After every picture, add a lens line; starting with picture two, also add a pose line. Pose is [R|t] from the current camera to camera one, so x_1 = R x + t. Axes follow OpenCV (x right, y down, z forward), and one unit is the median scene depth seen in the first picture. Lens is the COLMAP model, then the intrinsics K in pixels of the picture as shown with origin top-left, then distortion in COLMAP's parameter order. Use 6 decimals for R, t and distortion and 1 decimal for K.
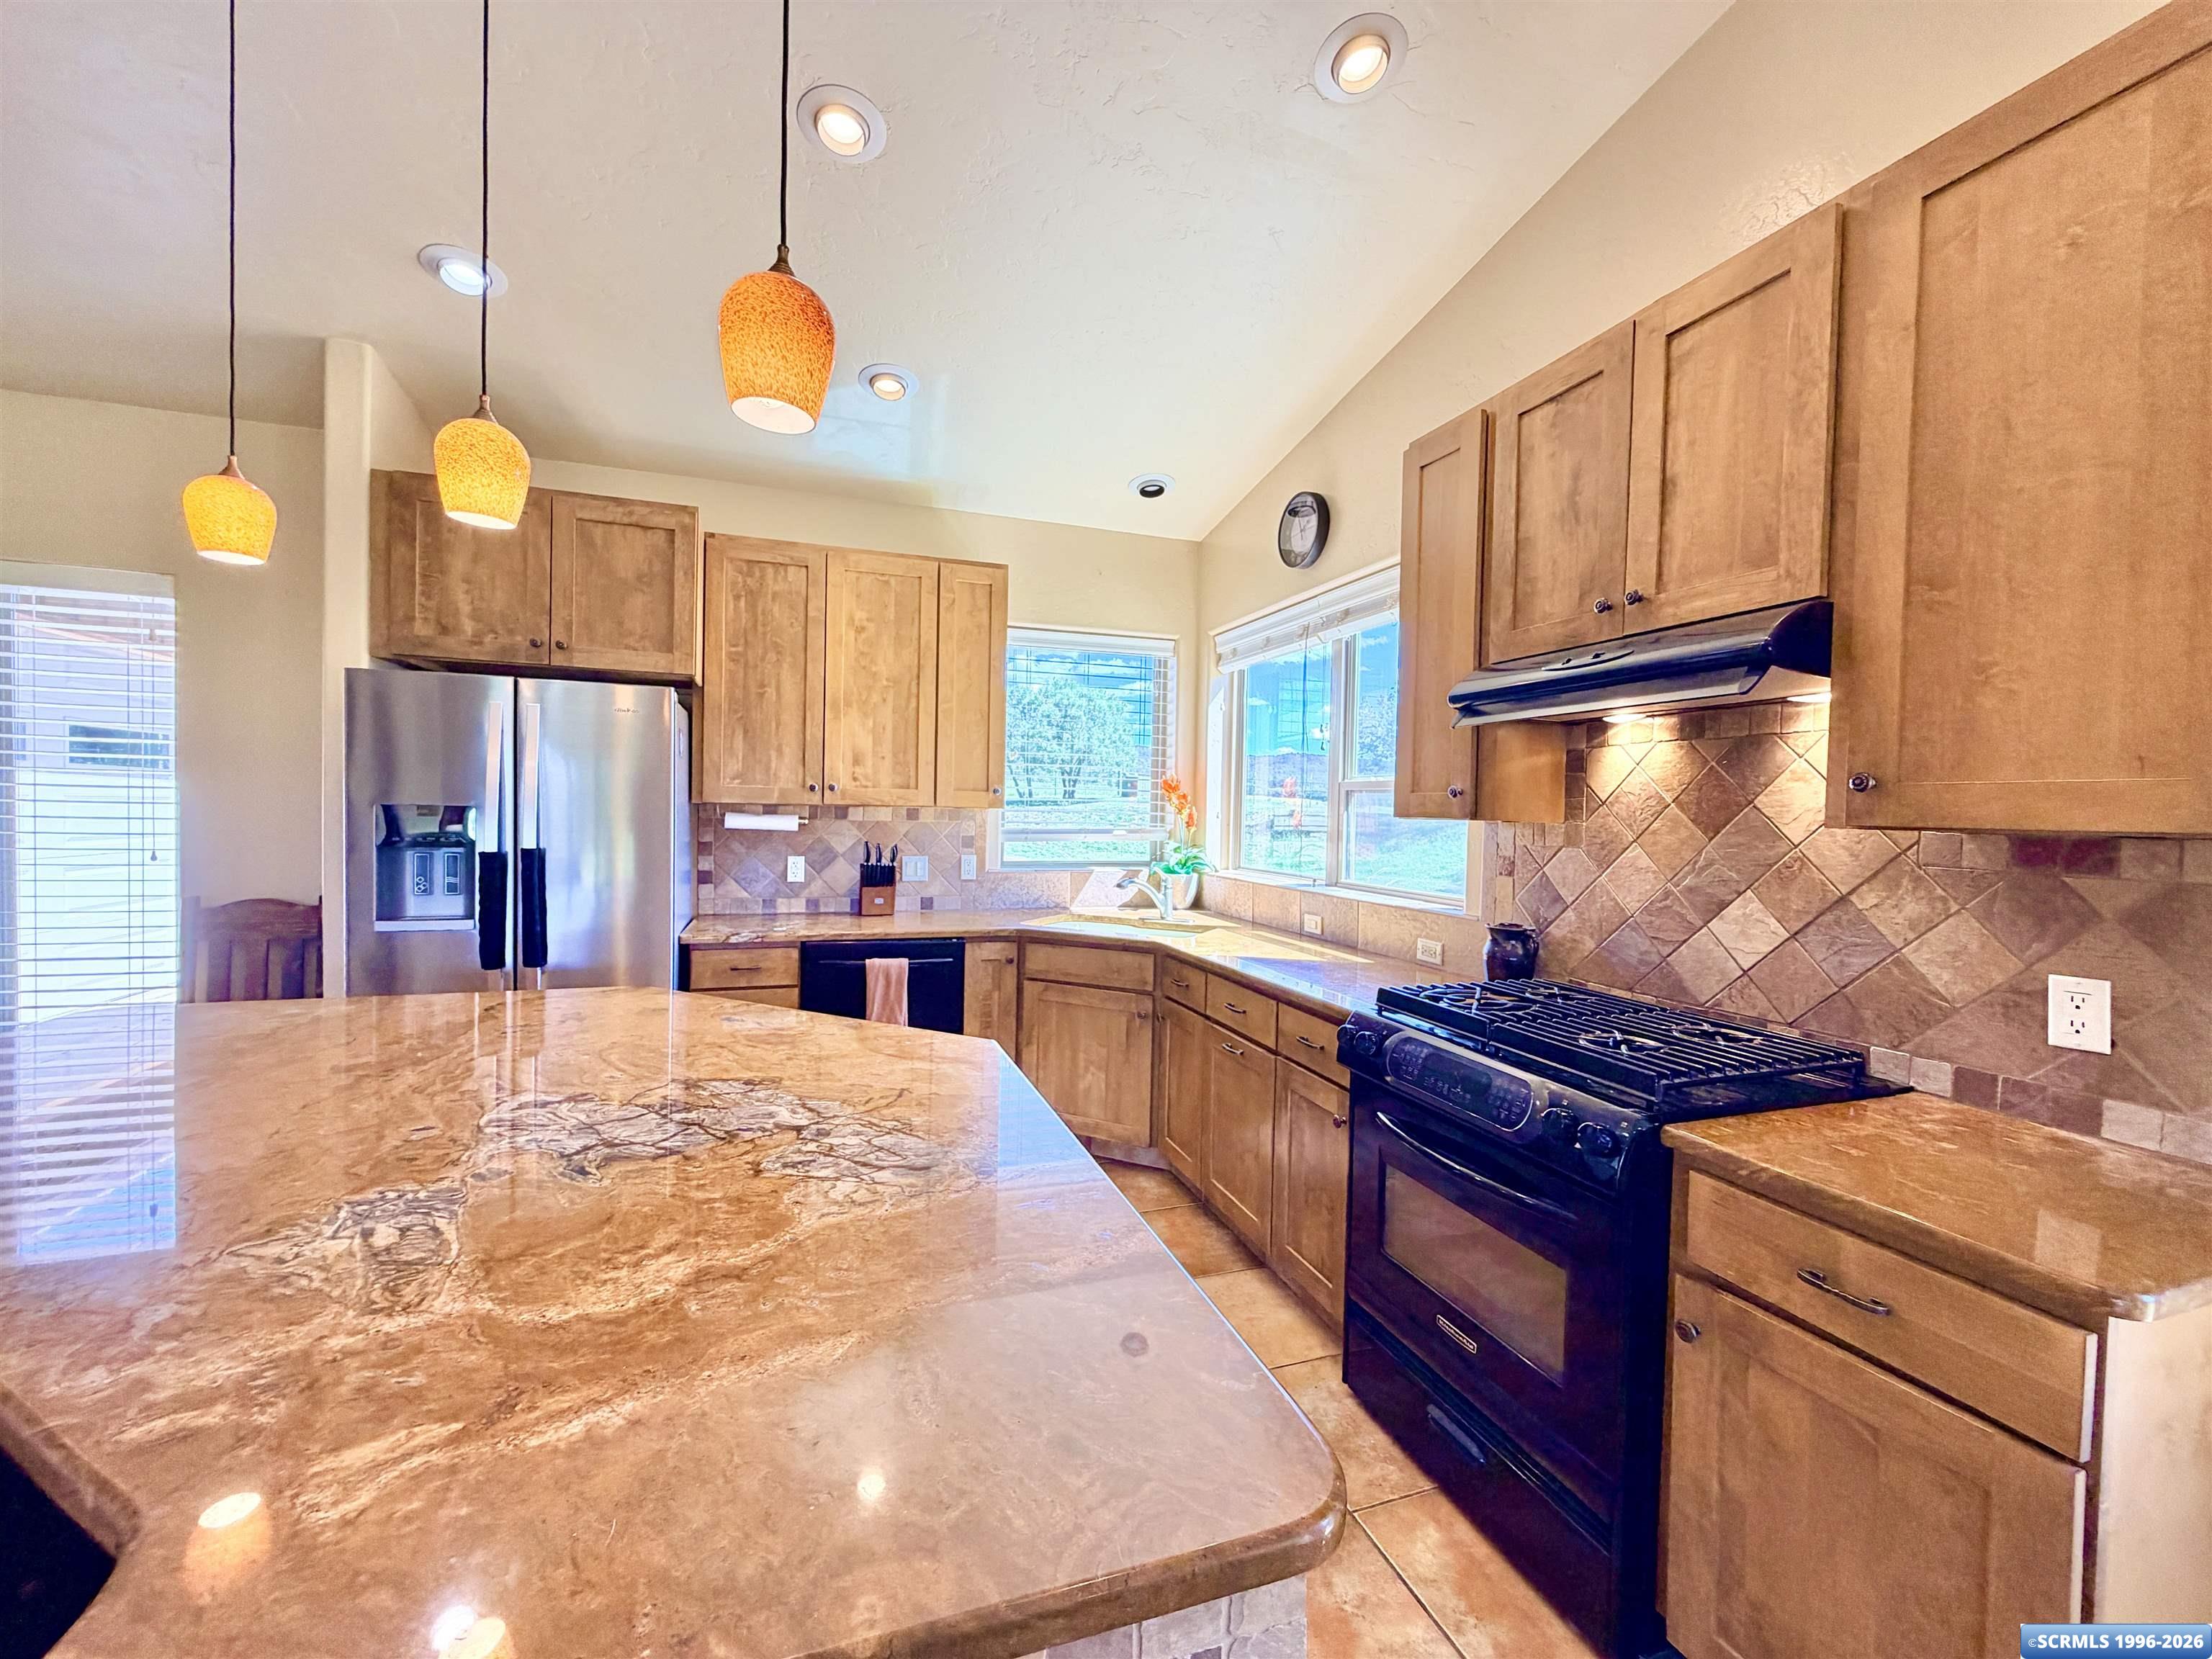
lens RADIAL K [[885.0, 0, 1104.2], [0, 885.0, 824.0], [0, 0, 1]] dist [0.001759, -0.000636]
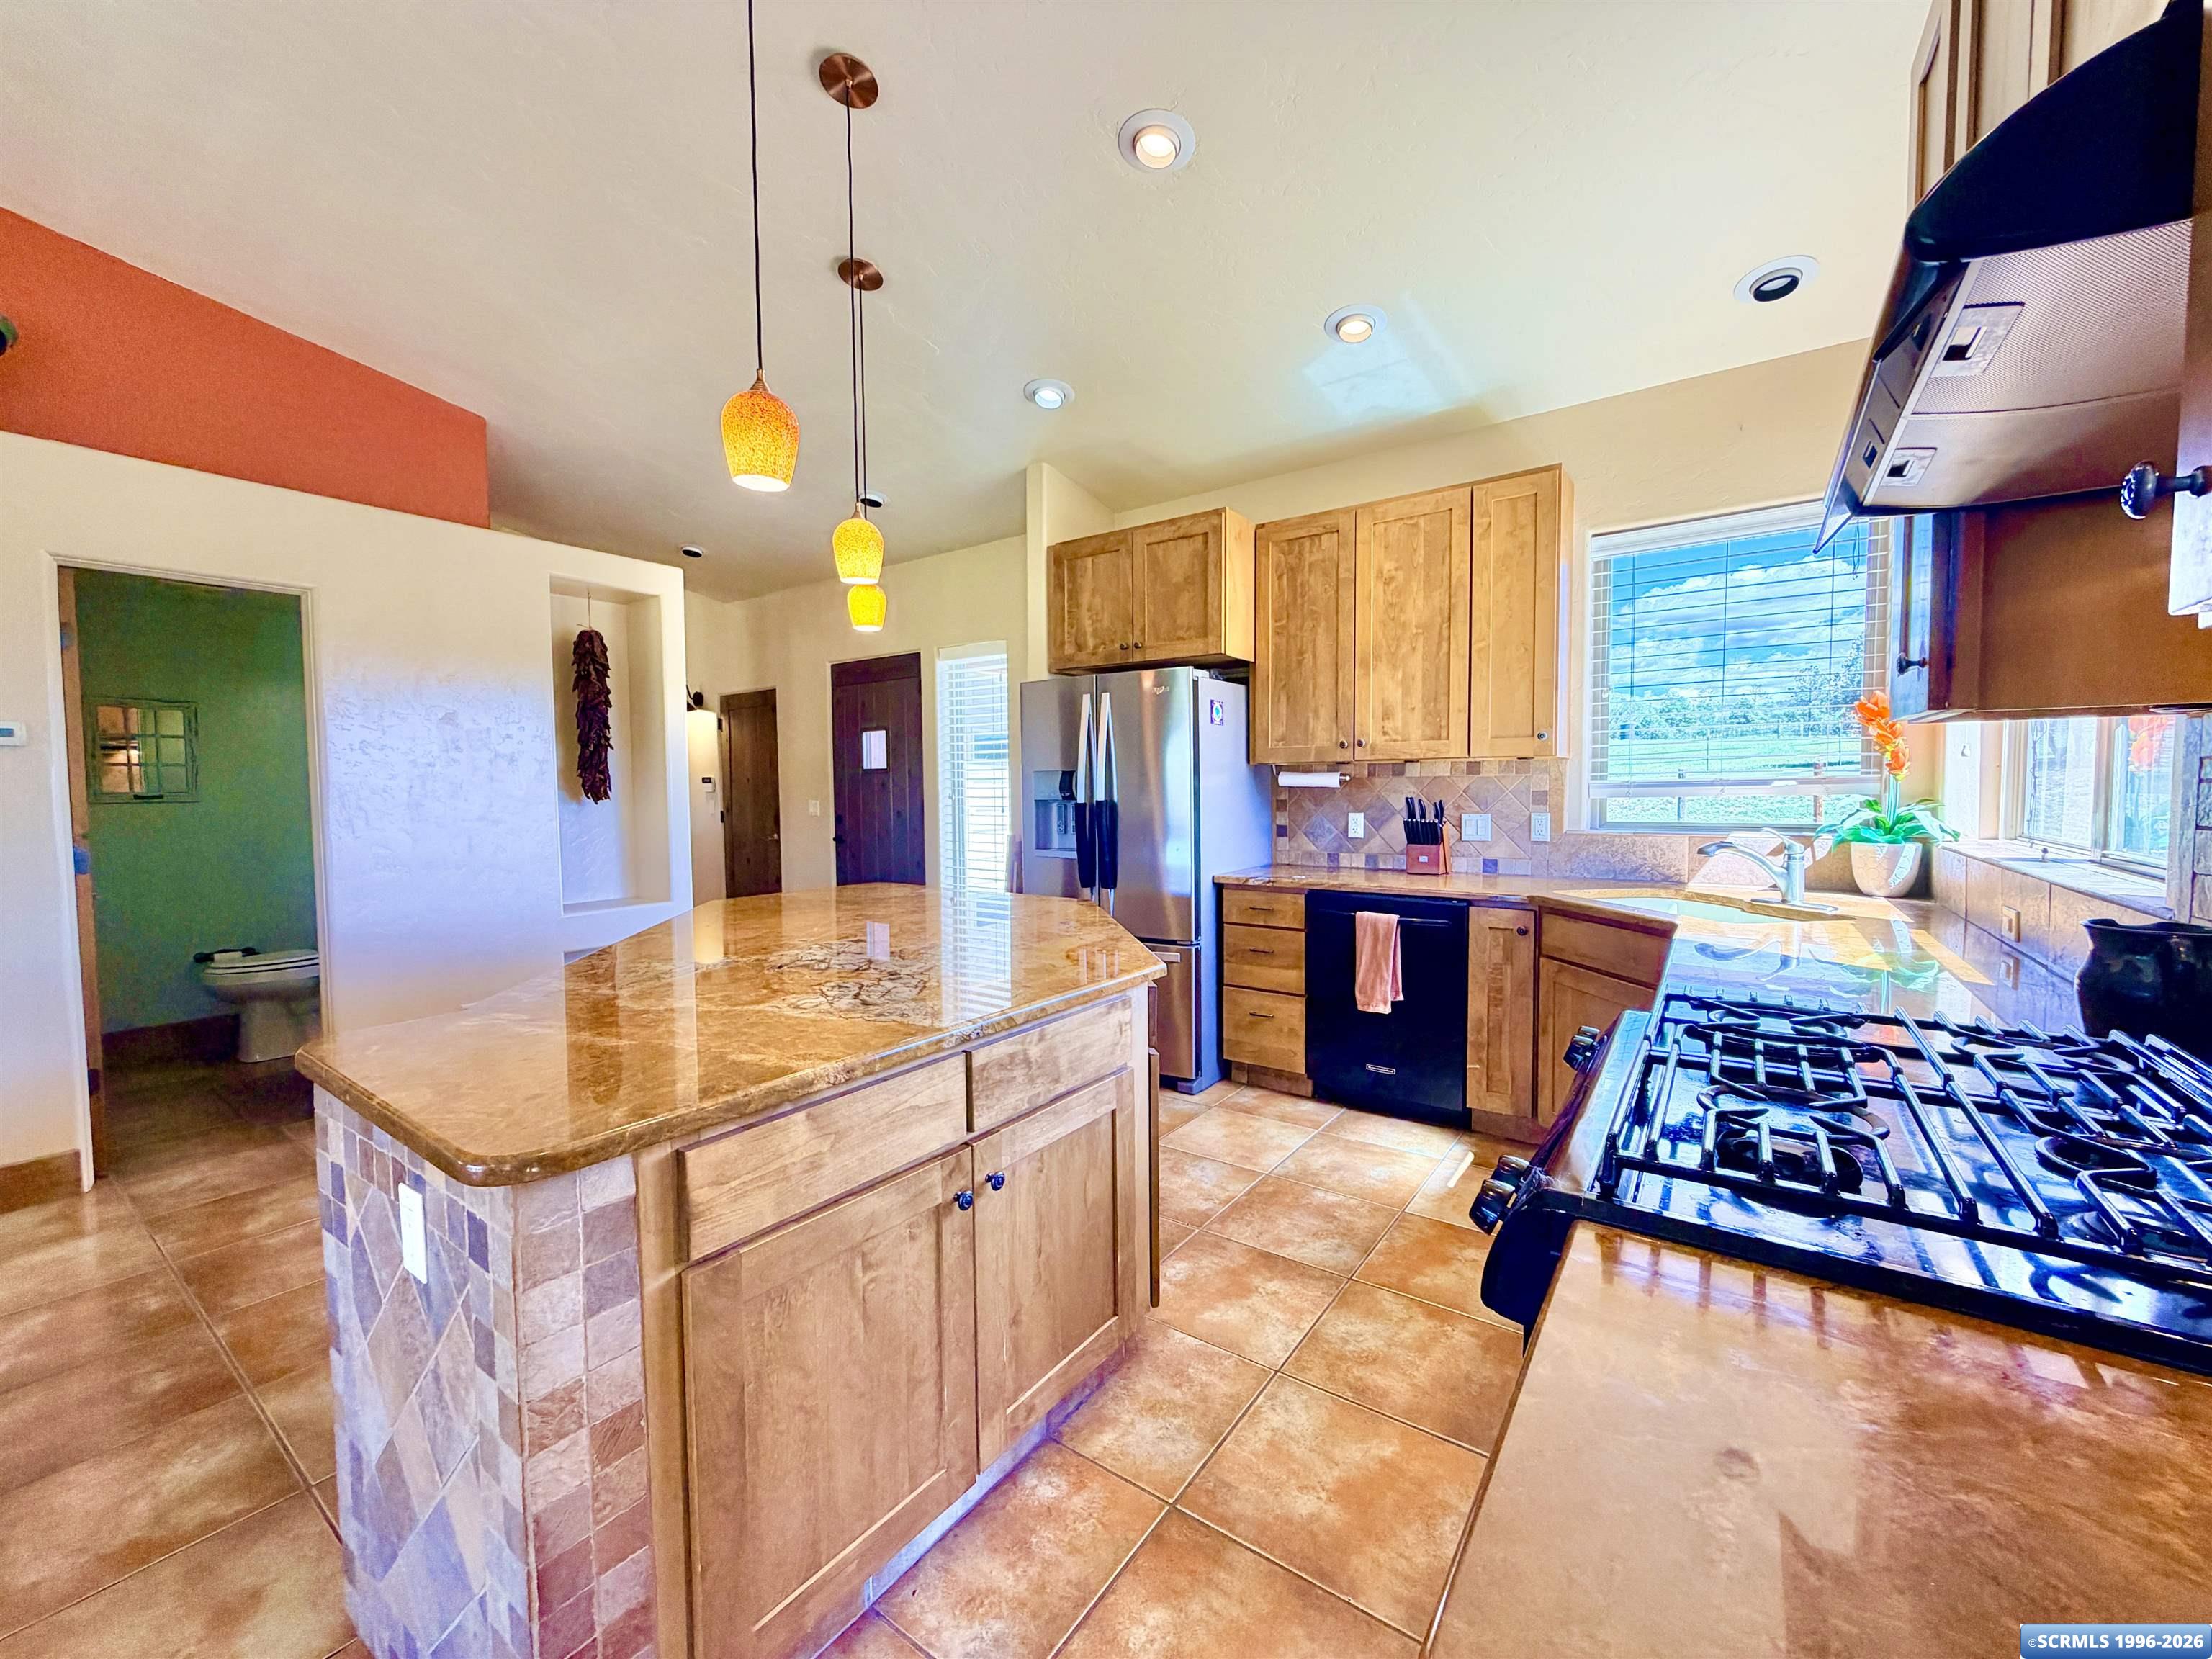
lens RADIAL K [[885.0, 0, 1097.6], [0, 885.0, 828.1], [0, 0, 1]] dist [0.001759, -0.000636]
pose [[0.571311, 0.012600, -0.820637, 0.383554], [0.008425, 0.999739, 0.021215, 0.034382], [0.820690, -0.019034, 0.571056, 0.185072]]
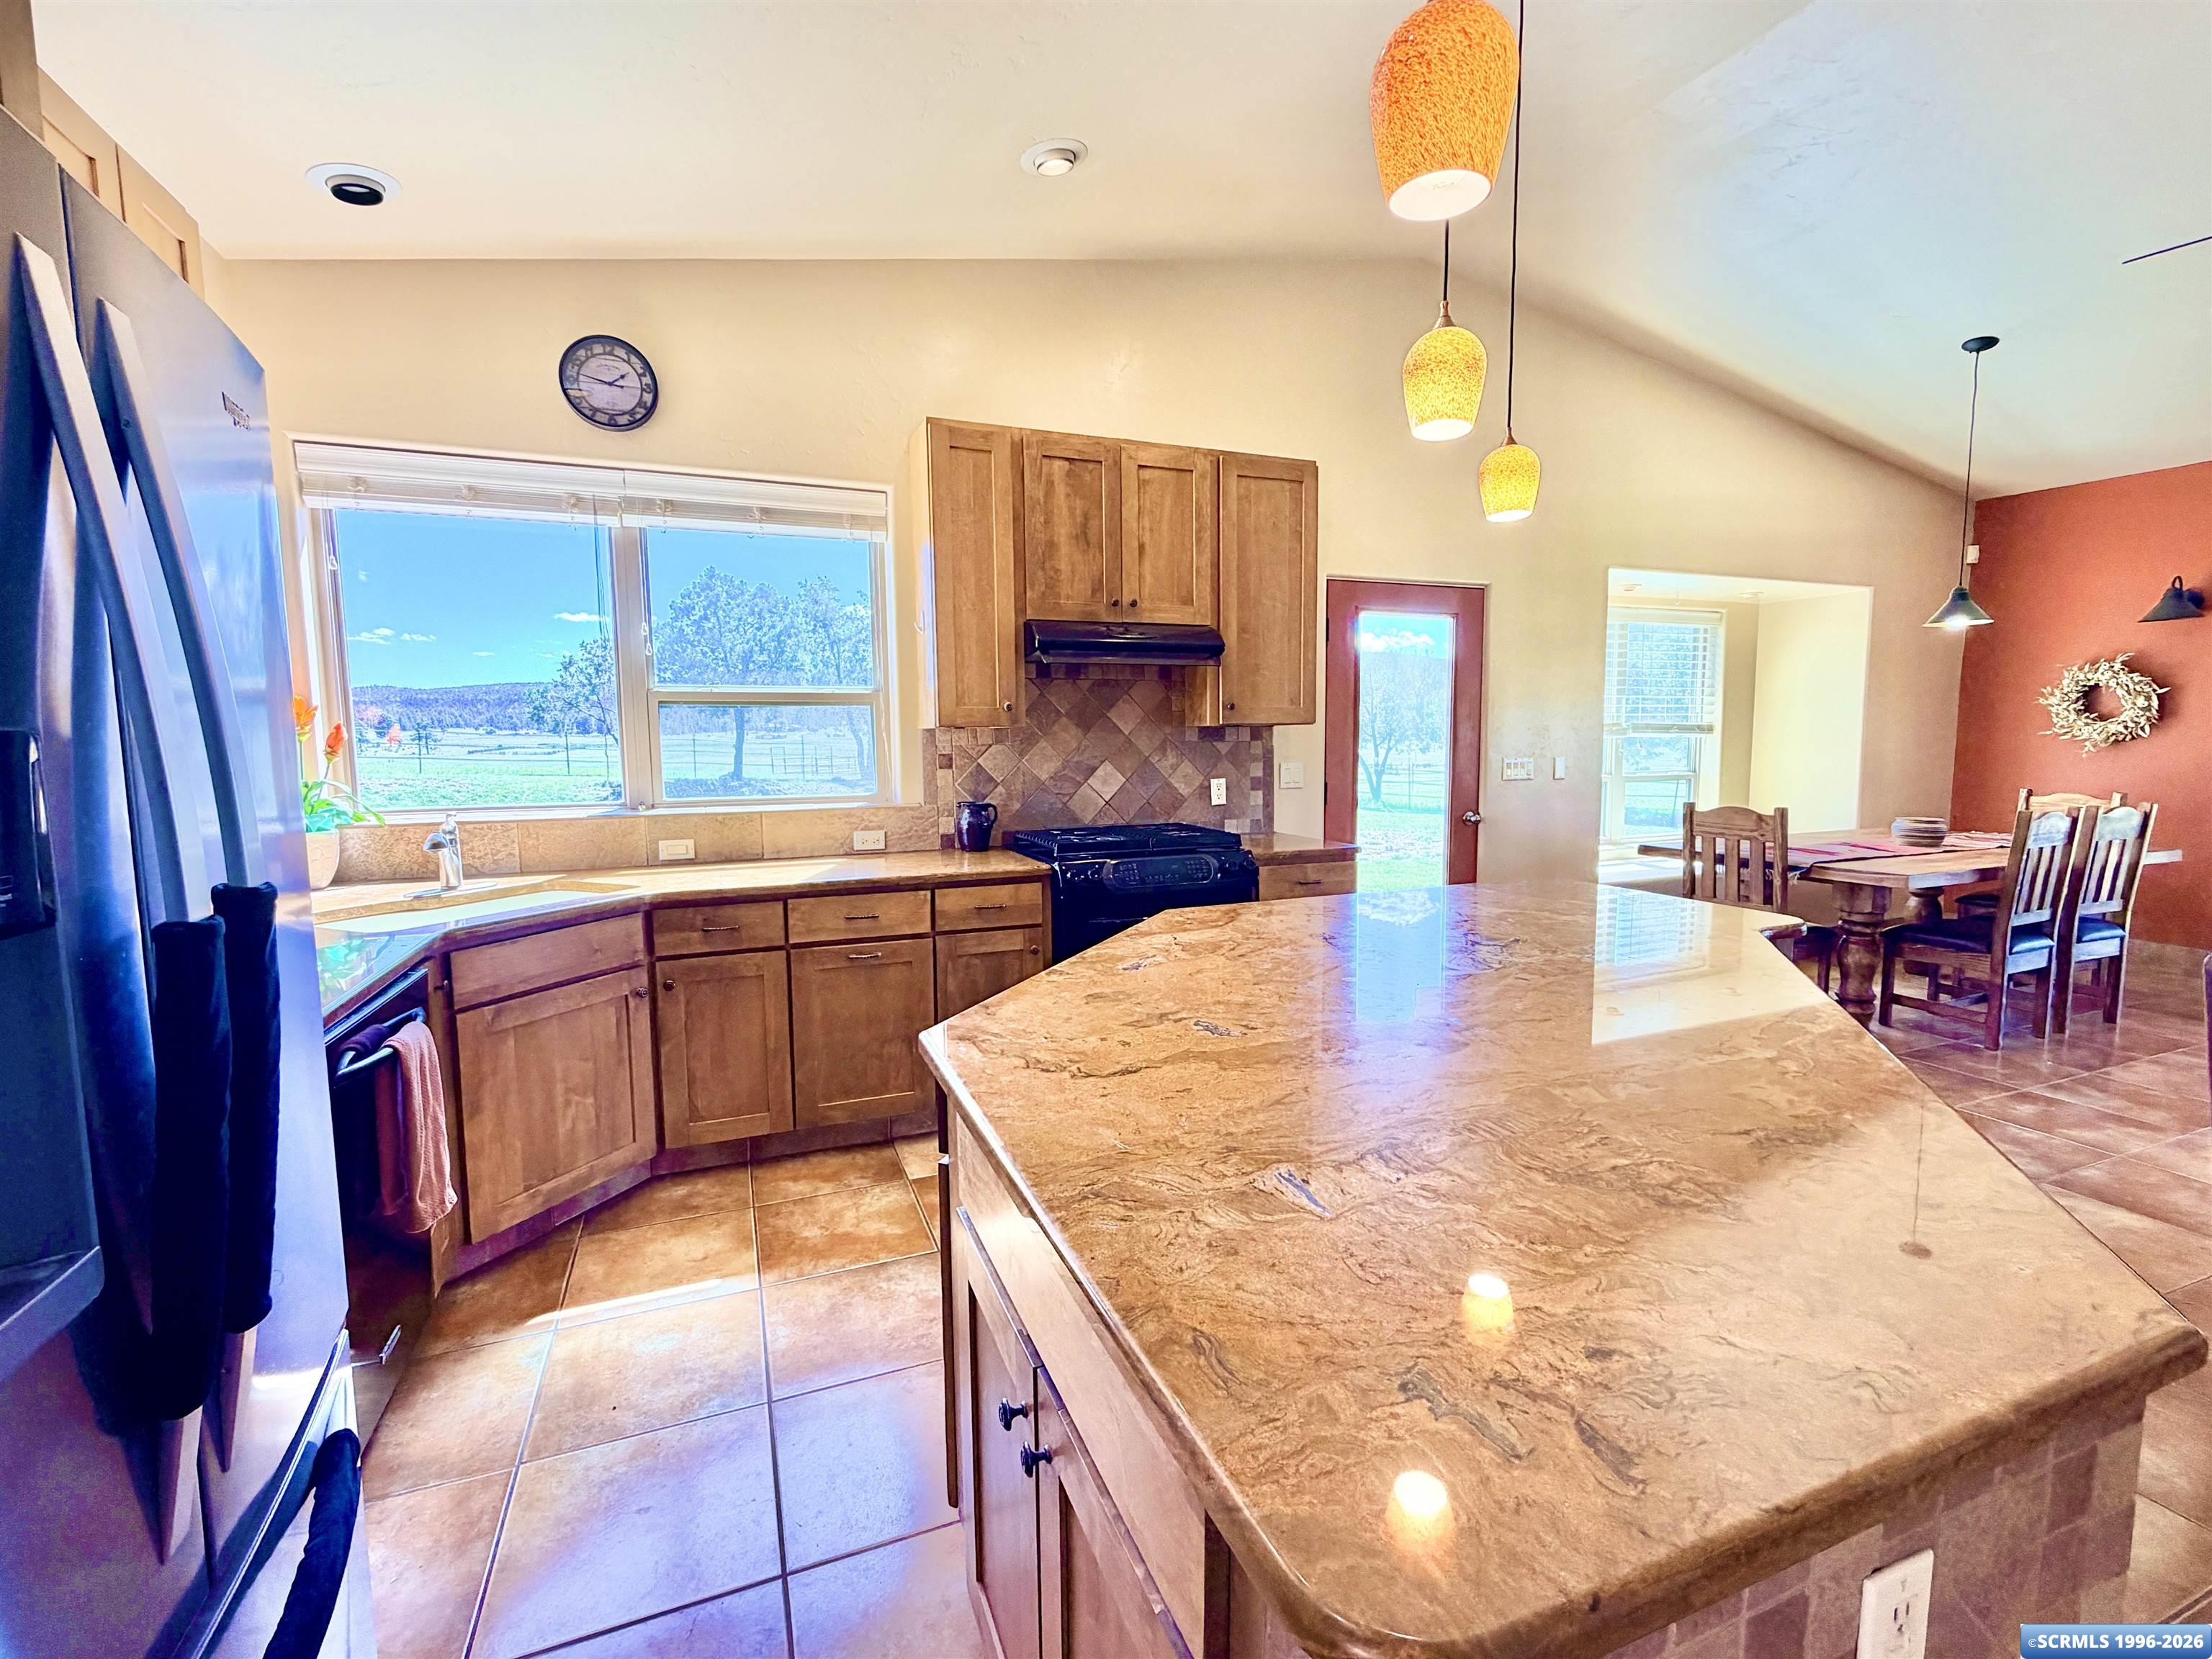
lens RADIAL K [[969.1, 0, 1107.0], [0, 969.1, 827.8], [0, 0, 1]] dist [0.000736, -0.000187]
pose [[-0.045772, -0.116870, 0.992092, -0.793810], [0.023995, 0.992718, 0.118050, -0.016172], [-0.998664, 0.029208, -0.042634, 0.624859]]
